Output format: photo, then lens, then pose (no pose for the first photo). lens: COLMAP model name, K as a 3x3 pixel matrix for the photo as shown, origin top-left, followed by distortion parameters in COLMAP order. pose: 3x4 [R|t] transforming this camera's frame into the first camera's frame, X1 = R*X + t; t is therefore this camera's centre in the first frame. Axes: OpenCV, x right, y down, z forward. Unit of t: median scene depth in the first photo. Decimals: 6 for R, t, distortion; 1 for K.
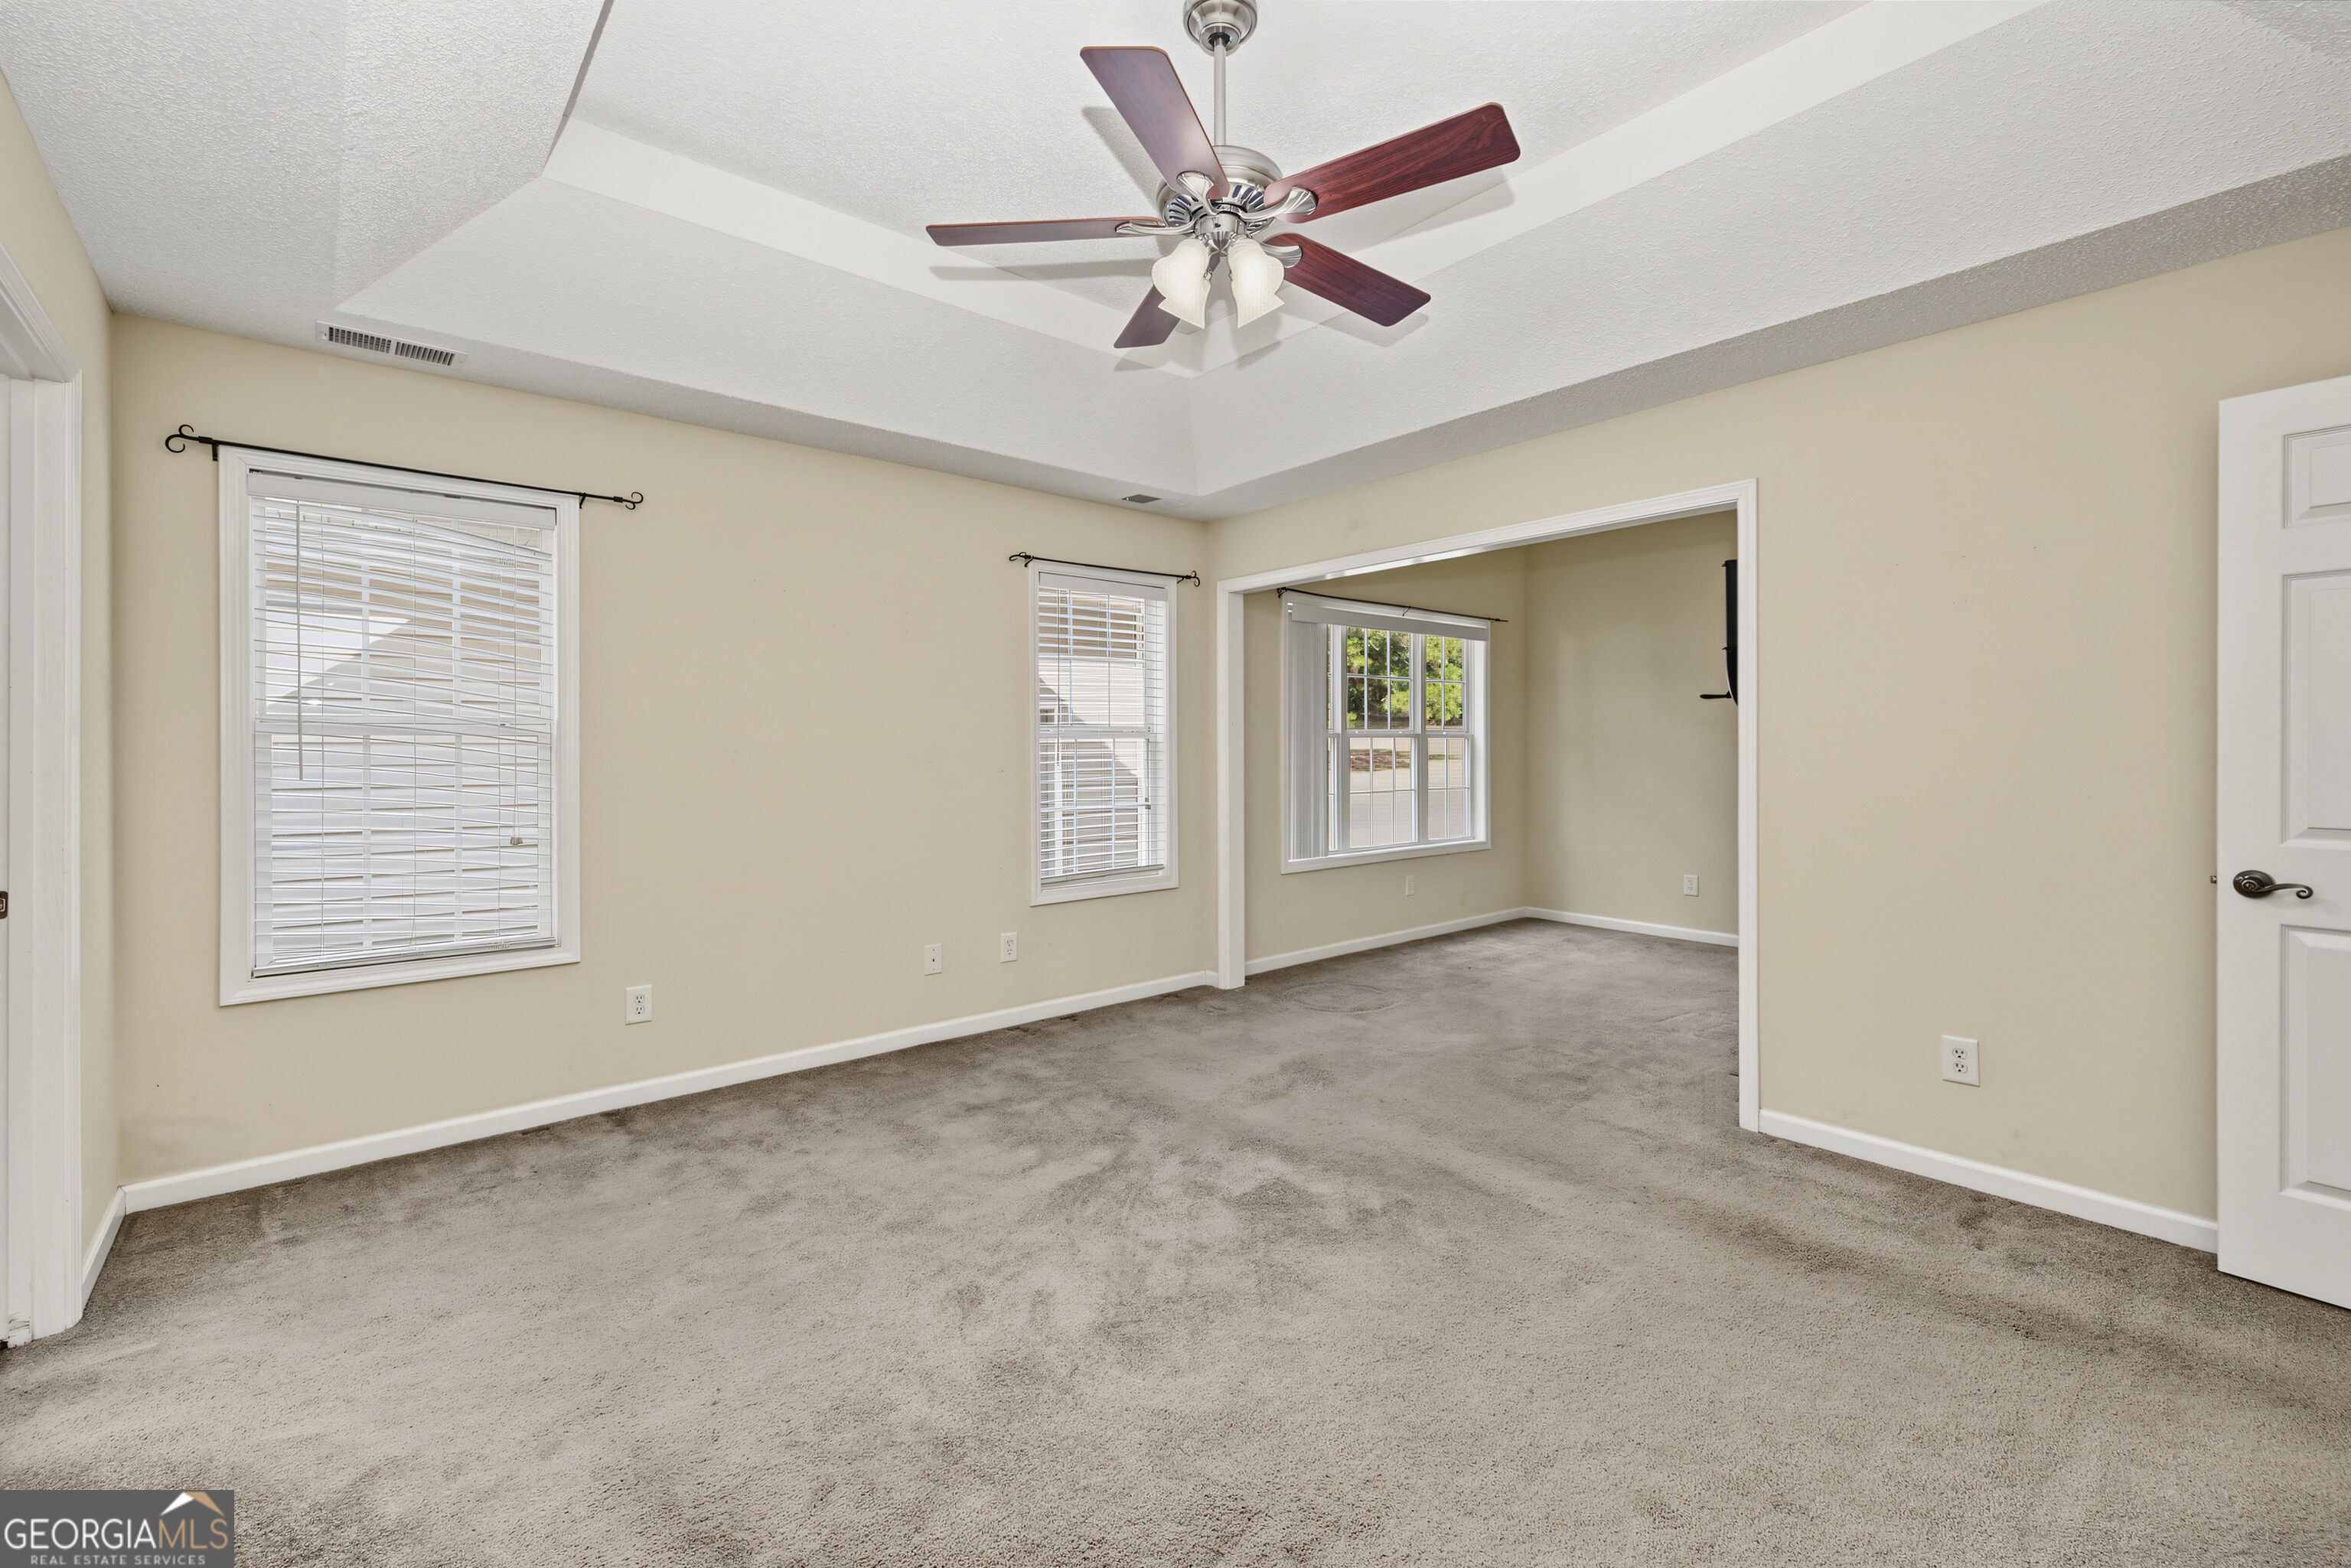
lens RADIAL K [[1018.1, 0, 1185.5], [0, 1018.1, 745.8], [0, 0, 1]] dist [0.001203, 0.000020]
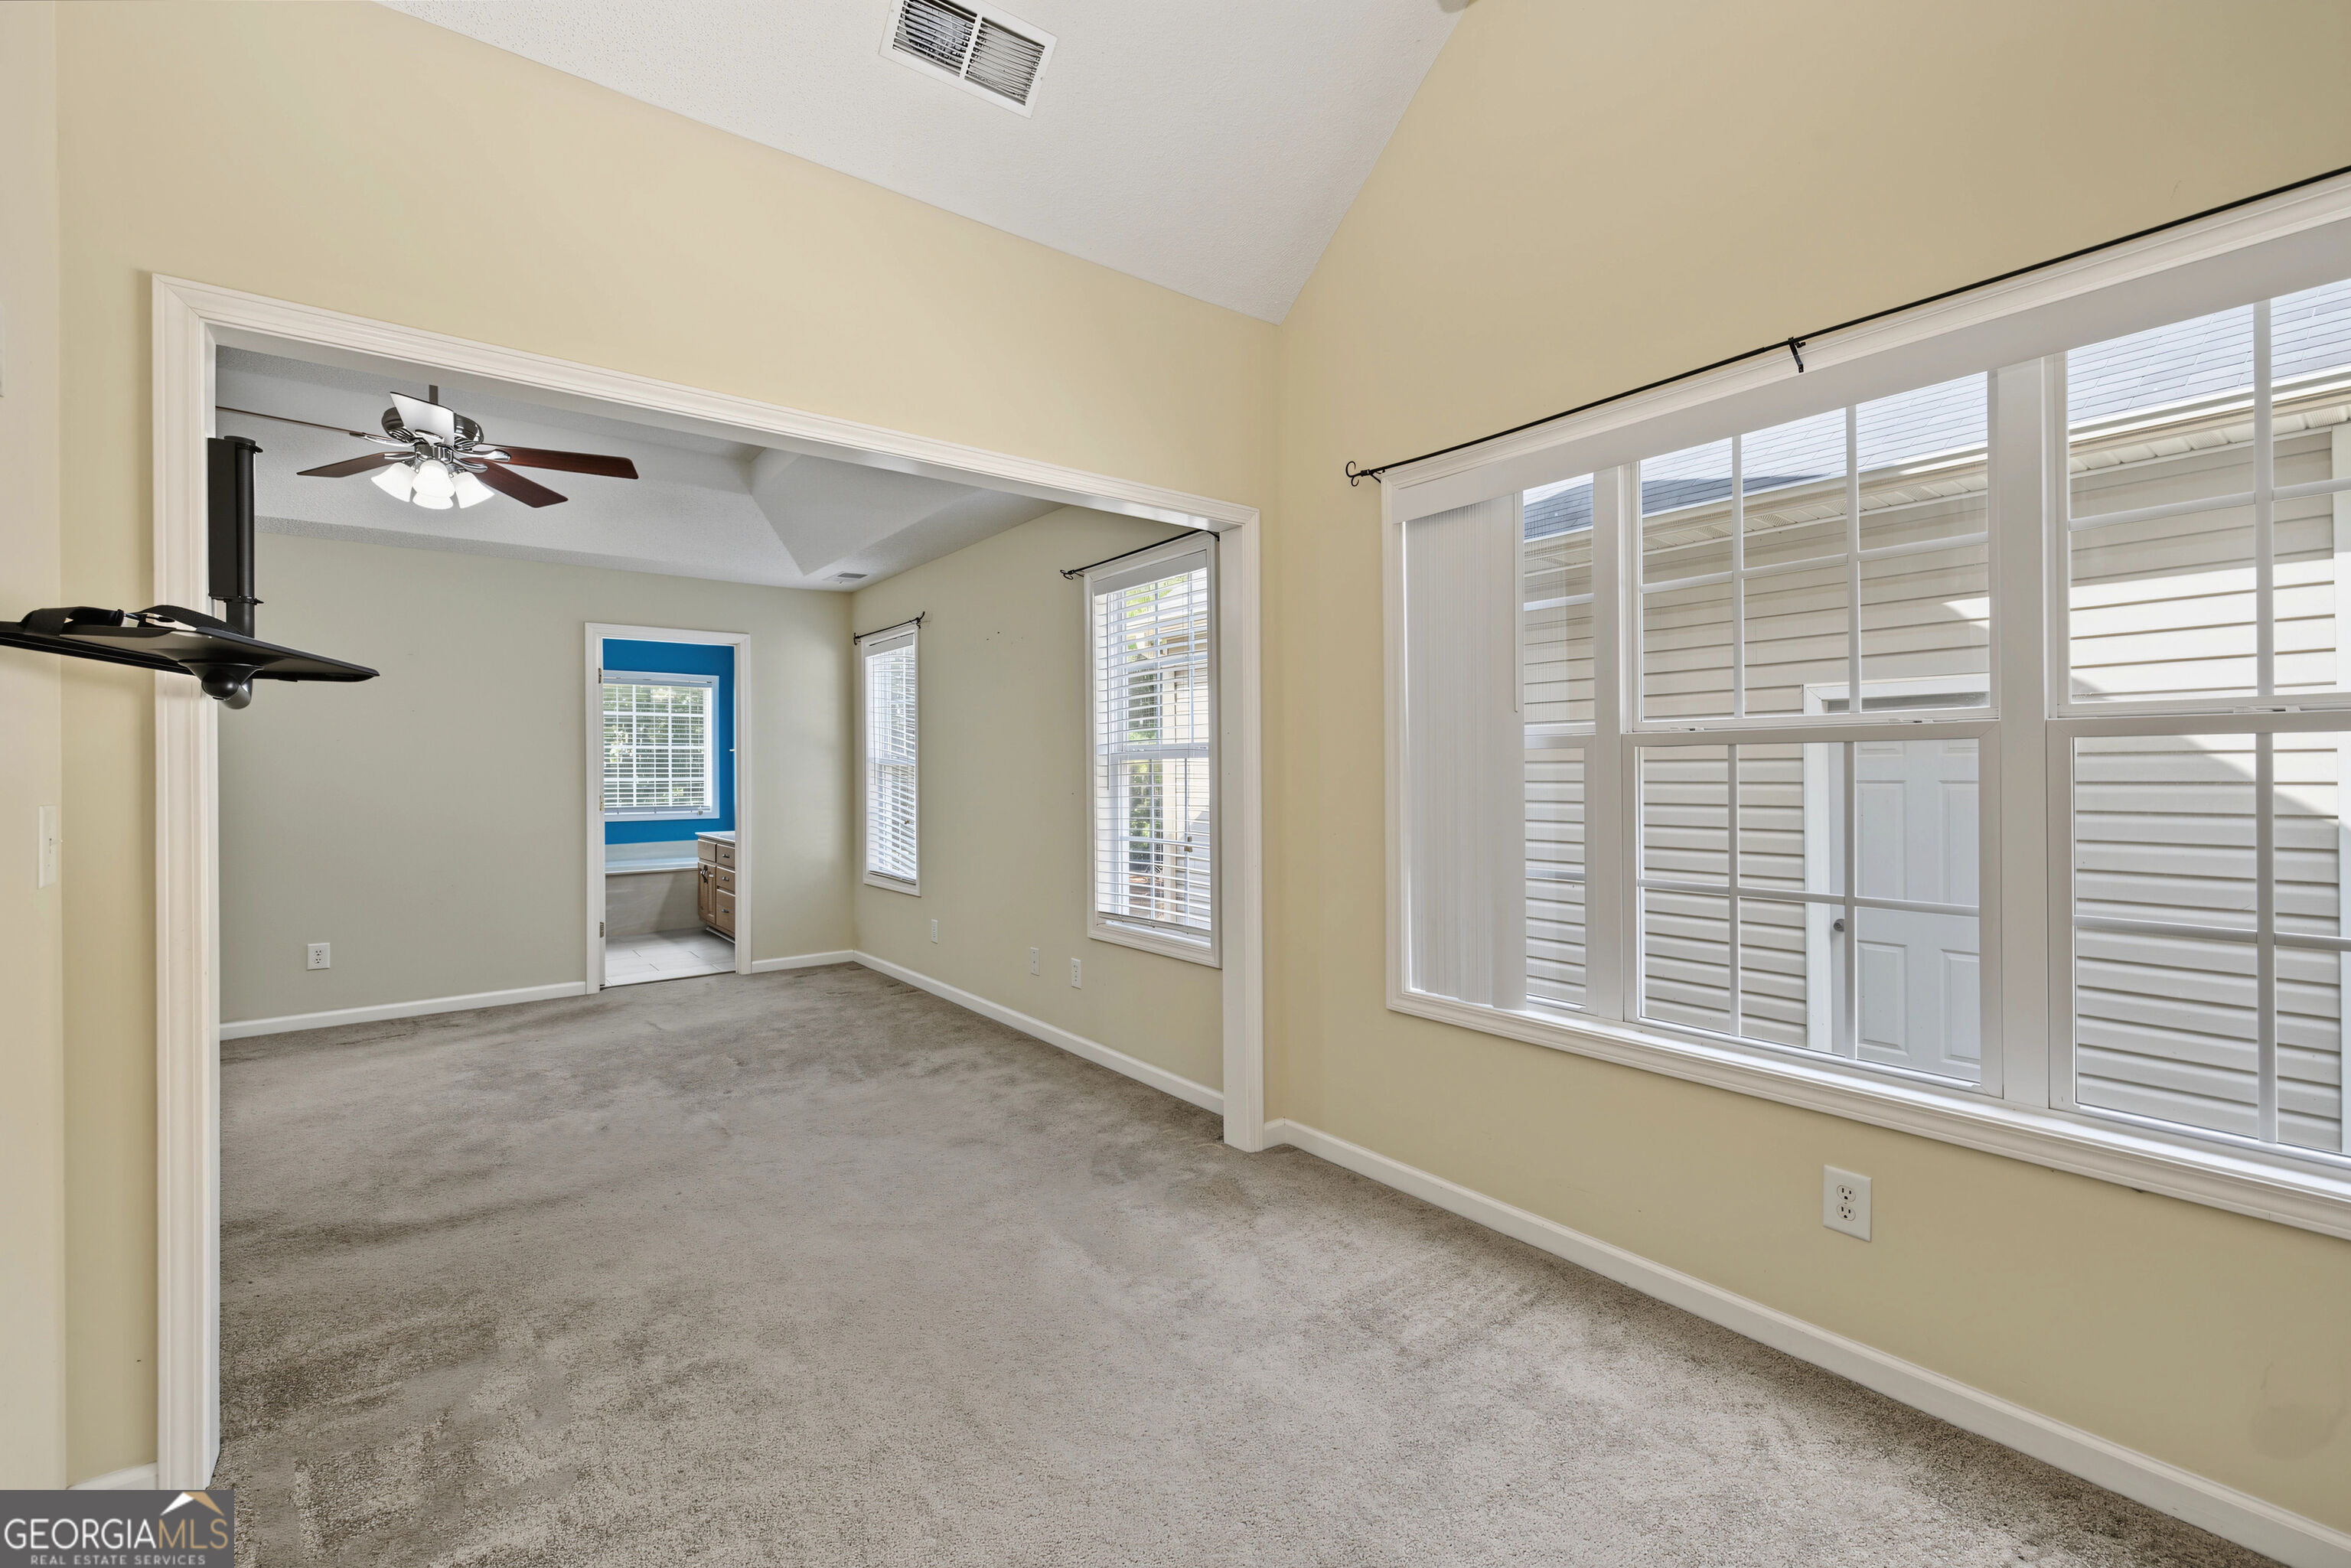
lens RADIAL K [[997.9, 0, 1165.6], [0, 997.9, 778.4], [0, 0, 1]] dist [0.000812, 0.000141]
pose [[-0.065996, 0.004664, -0.997809, 0.830310], [-0.003380, 0.999982, 0.004898, 0.004894], [0.997814, 0.003696, -0.065979, 1.222054]]
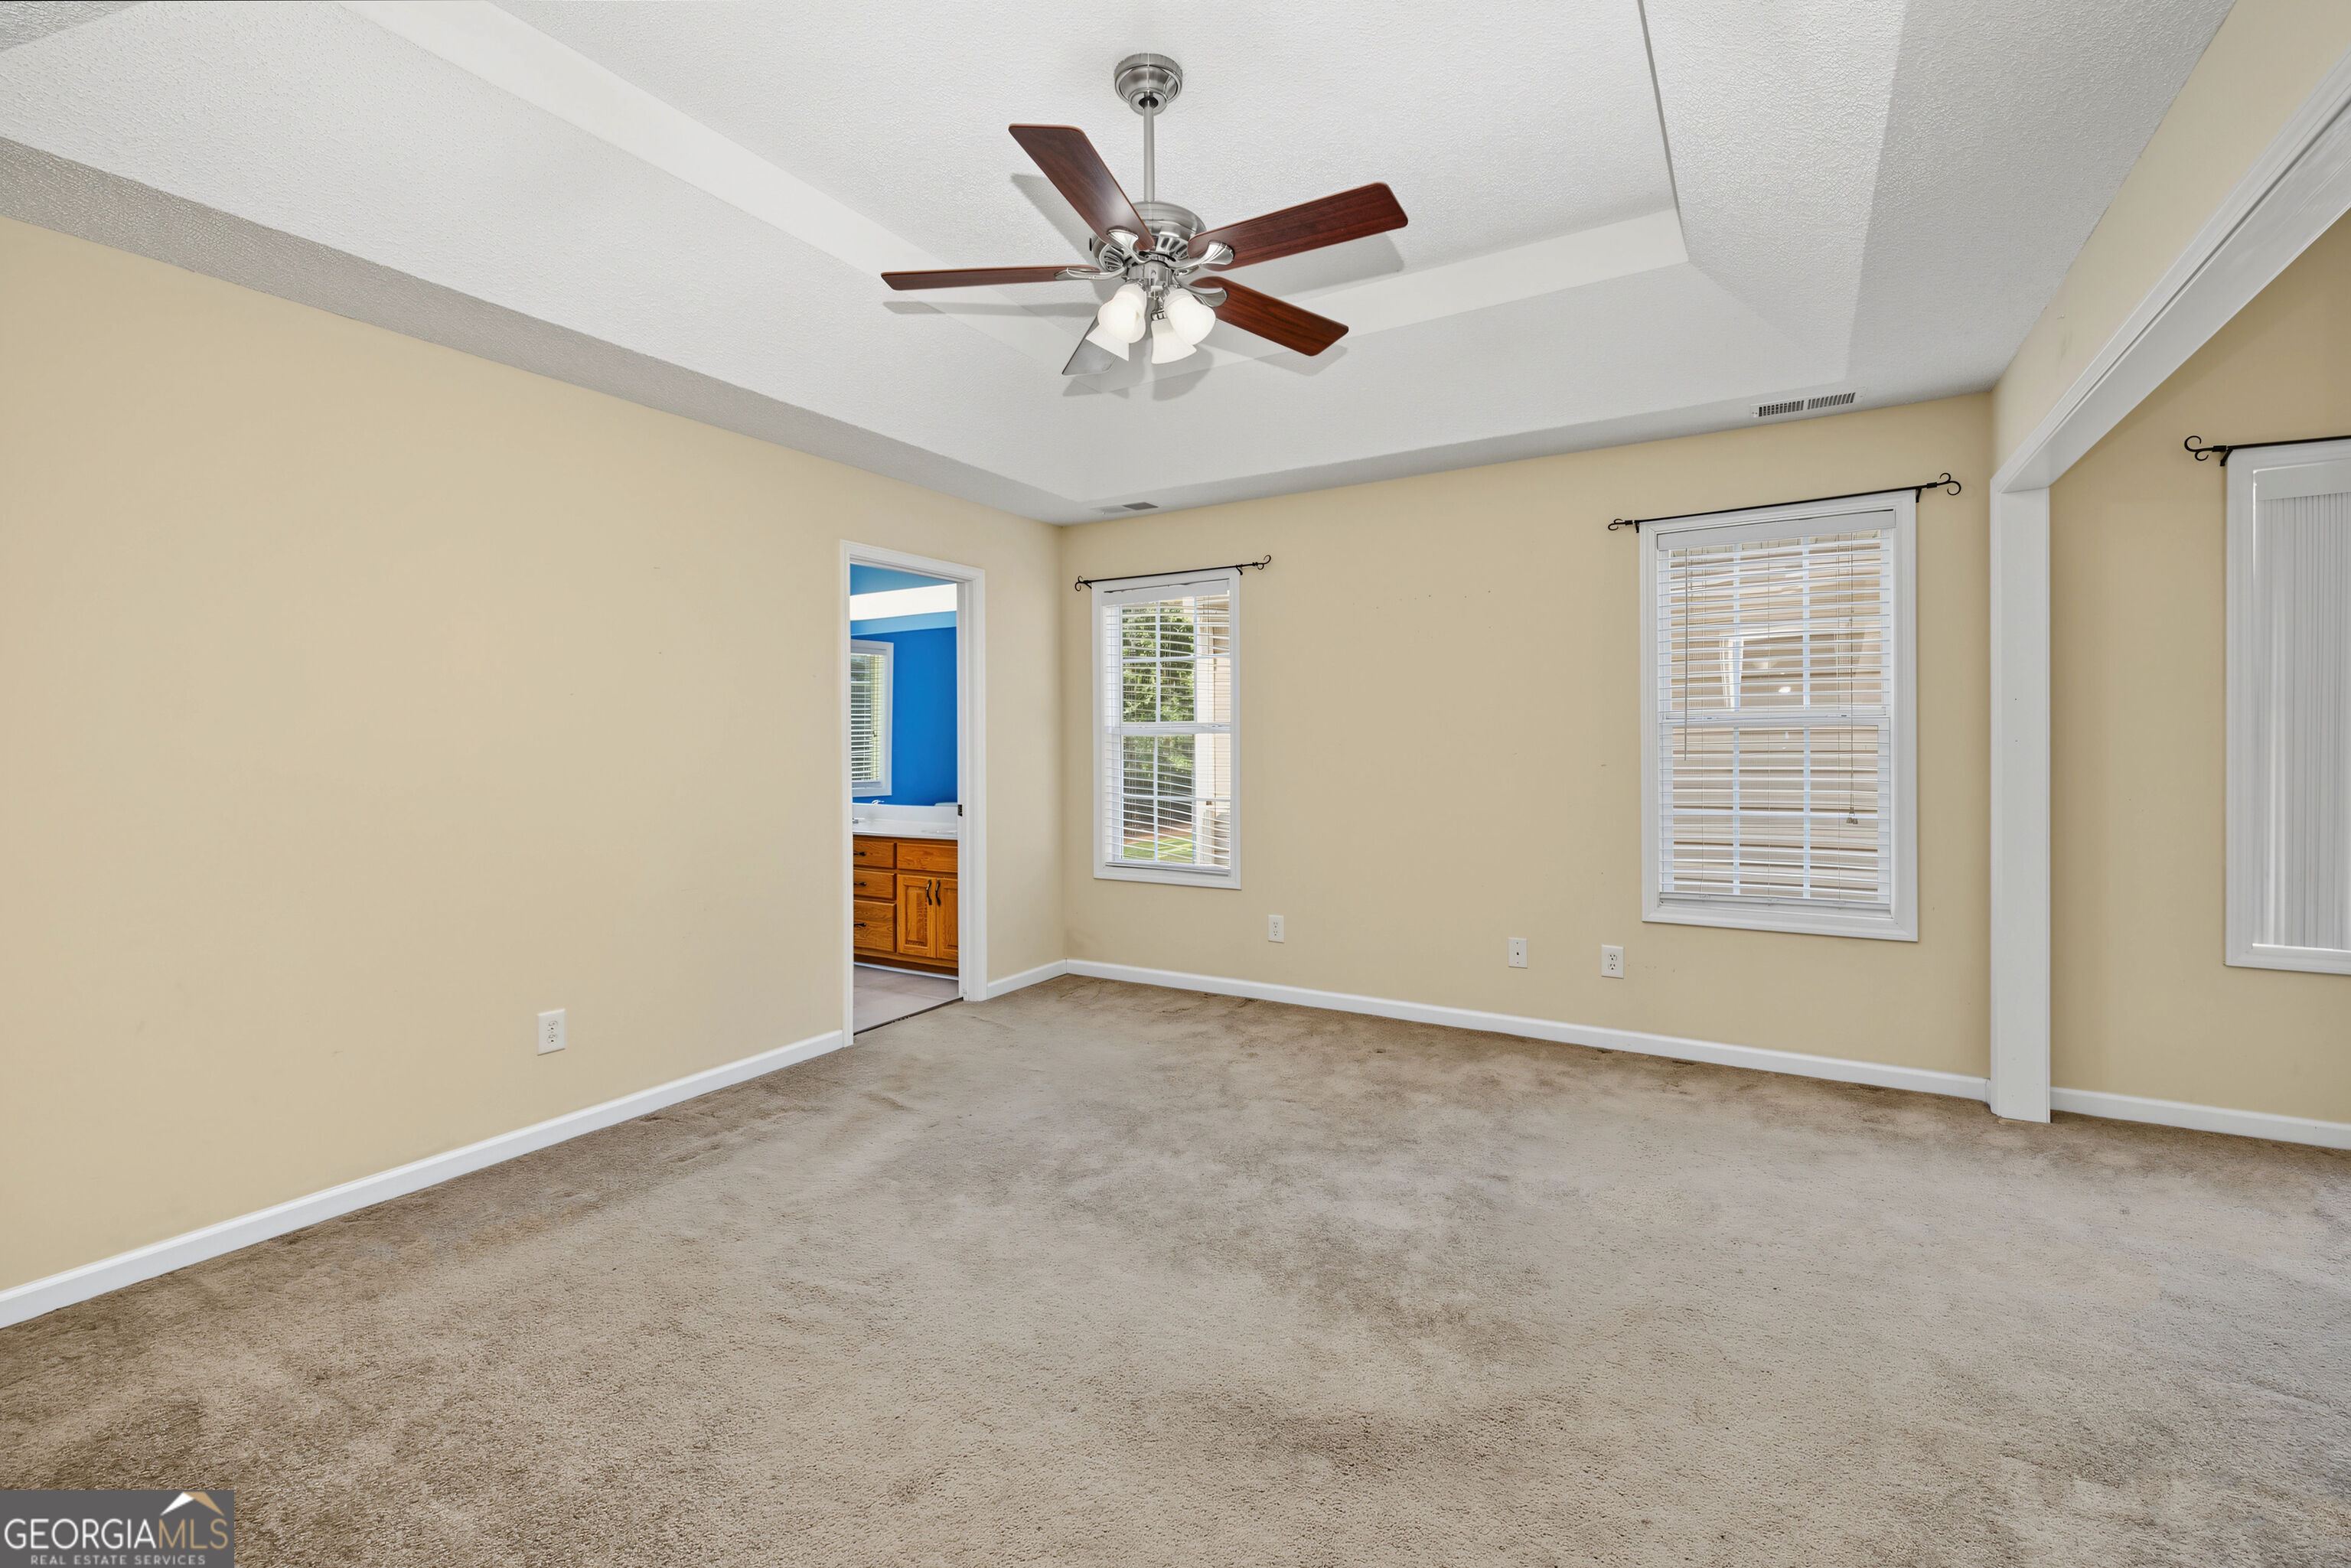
lens RADIAL K [[979.5, 0, 1200.4], [0, 979.5, 750.6], [0, 0, 1]] dist [0.000883, 0.000008]
pose [[0.318285, -0.004673, -0.947984, 0.563770], [-0.004218, 0.999971, -0.006345, 0.019887], [0.947986, 0.006018, 0.318256, 0.402965]]
